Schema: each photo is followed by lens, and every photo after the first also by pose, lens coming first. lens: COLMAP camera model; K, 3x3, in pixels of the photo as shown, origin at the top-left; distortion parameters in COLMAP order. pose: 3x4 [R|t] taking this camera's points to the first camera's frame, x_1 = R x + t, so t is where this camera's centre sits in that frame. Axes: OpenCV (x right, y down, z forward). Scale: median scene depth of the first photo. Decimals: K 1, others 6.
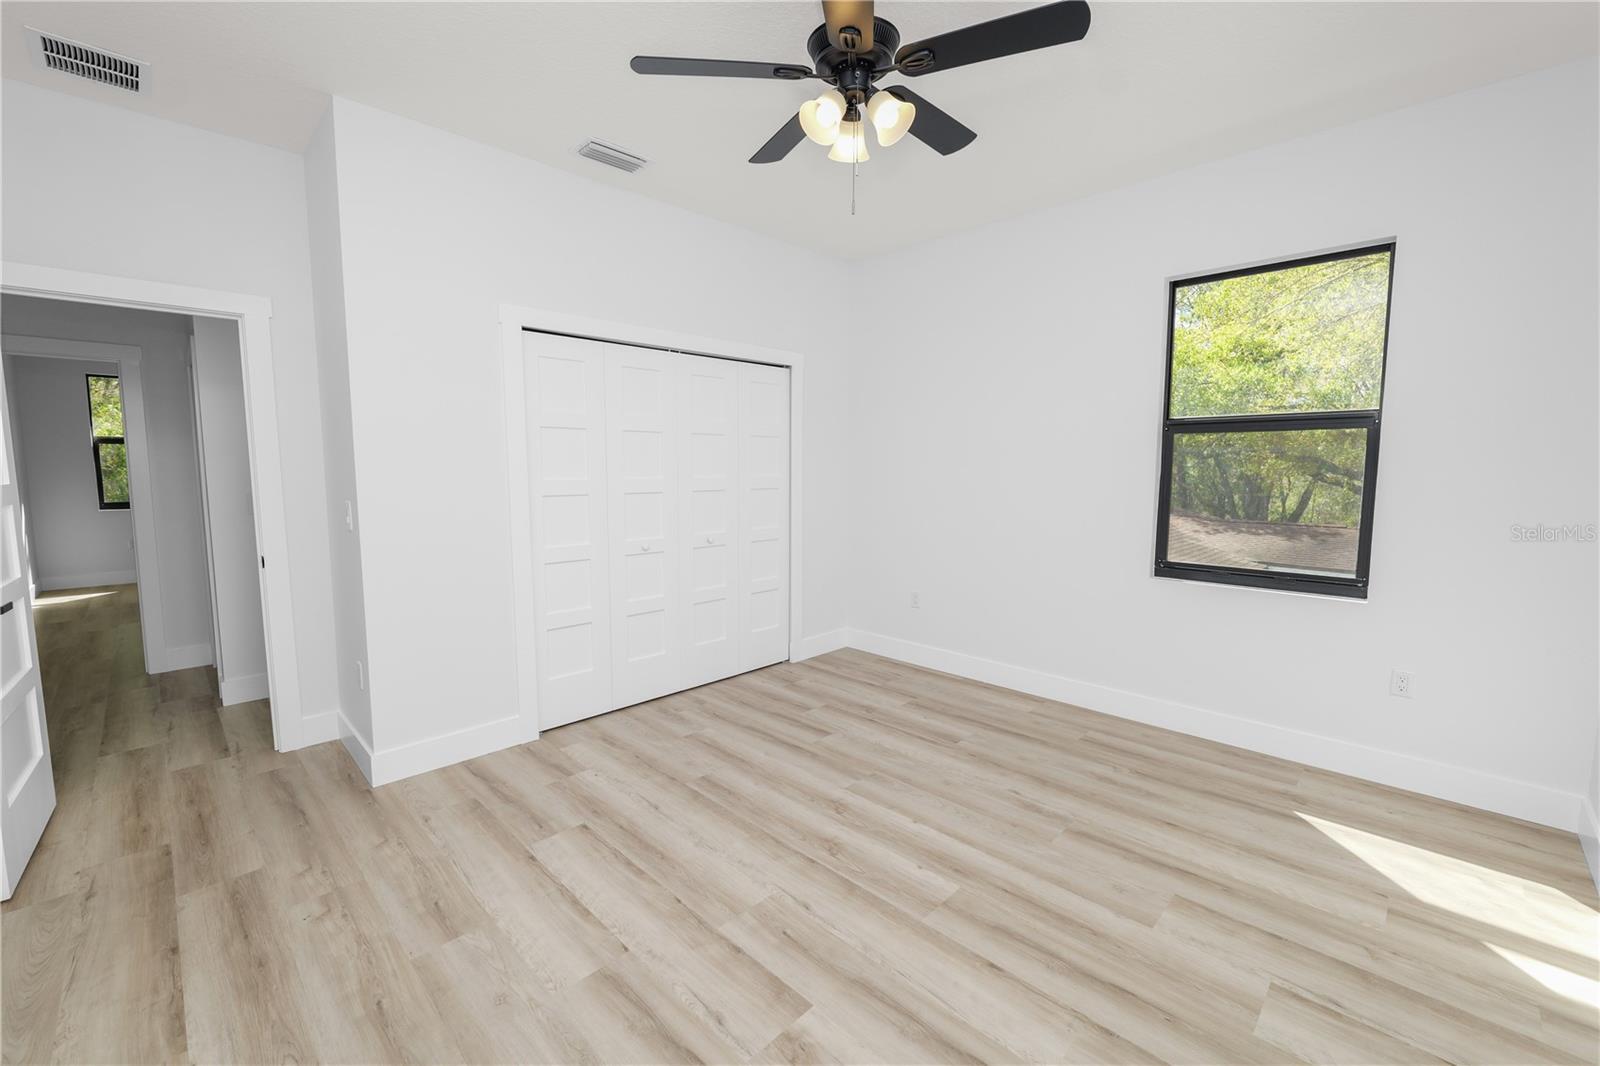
lens RADIAL K [[651.5, 0, 804.9], [0, 651.5, 543.4], [0, 0, 1]] dist [-0.013527, 0.001381]
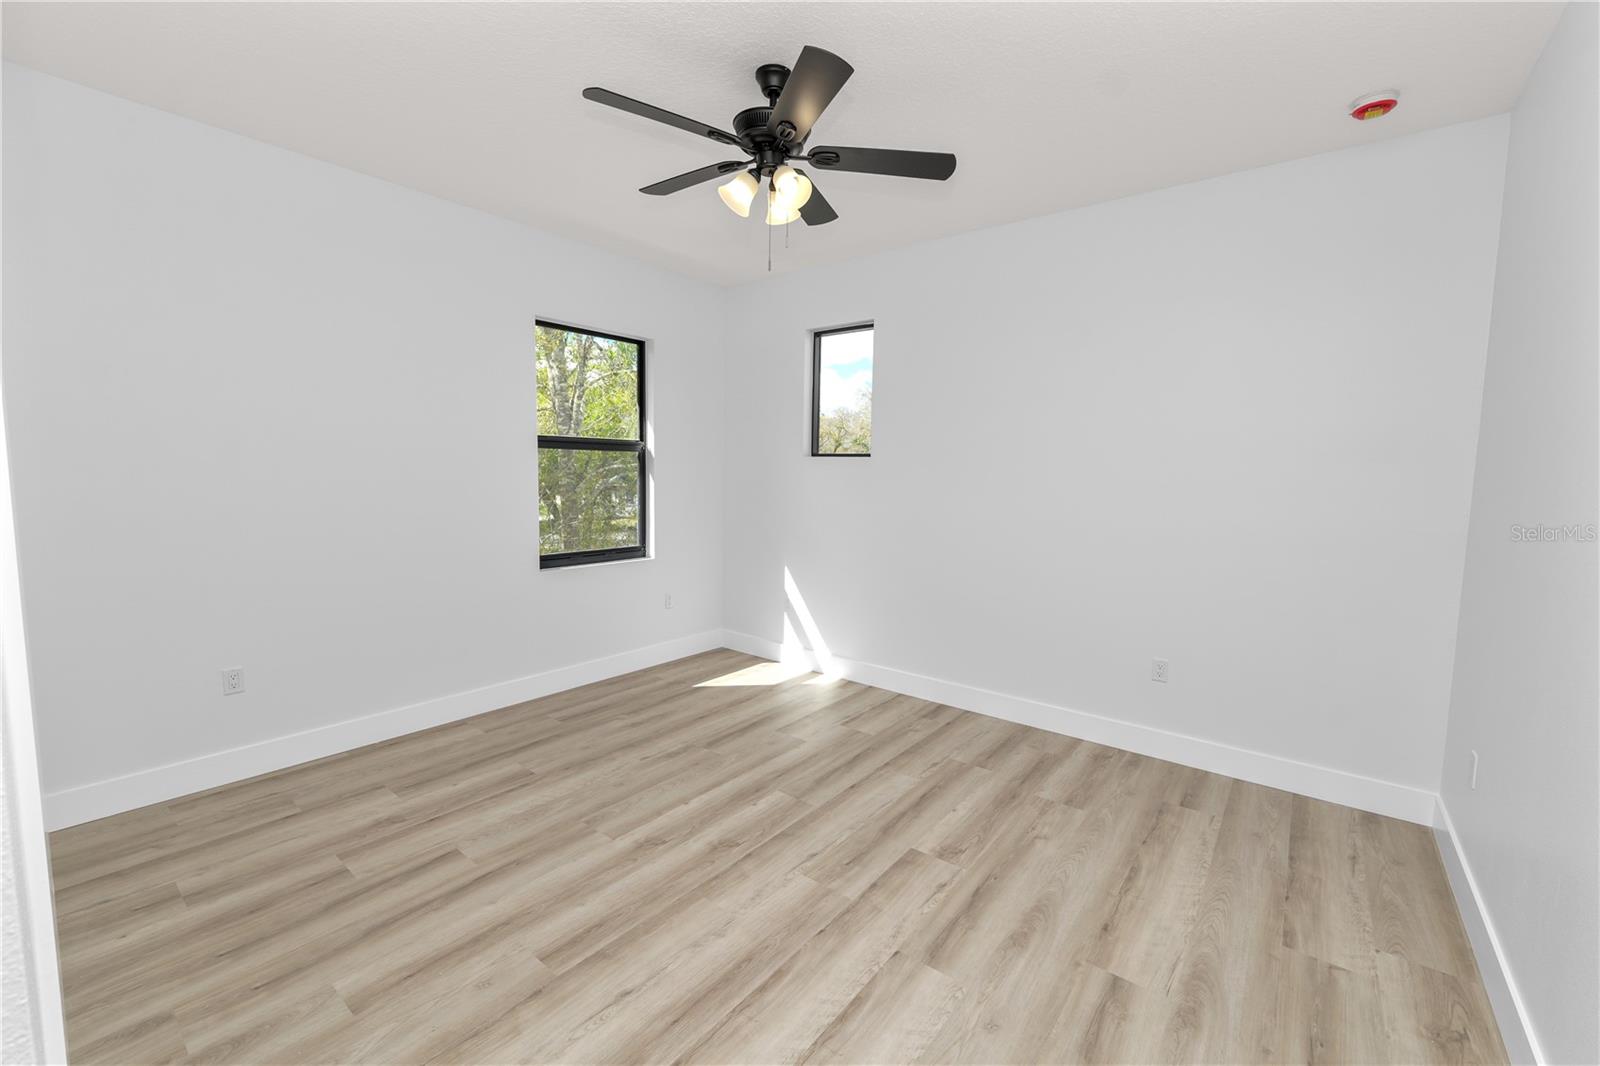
lens RADIAL K [[651.5, 0, 801.6], [0, 651.5, 520.9], [0, 0, 1]] dist [-0.013527, 0.001381]
pose [[-0.108490, -0.076765, 0.991129, -0.799853], [0.102265, 0.990863, 0.087938, -0.108684], [-0.988823, 0.110898, -0.099648, 0.761206]]
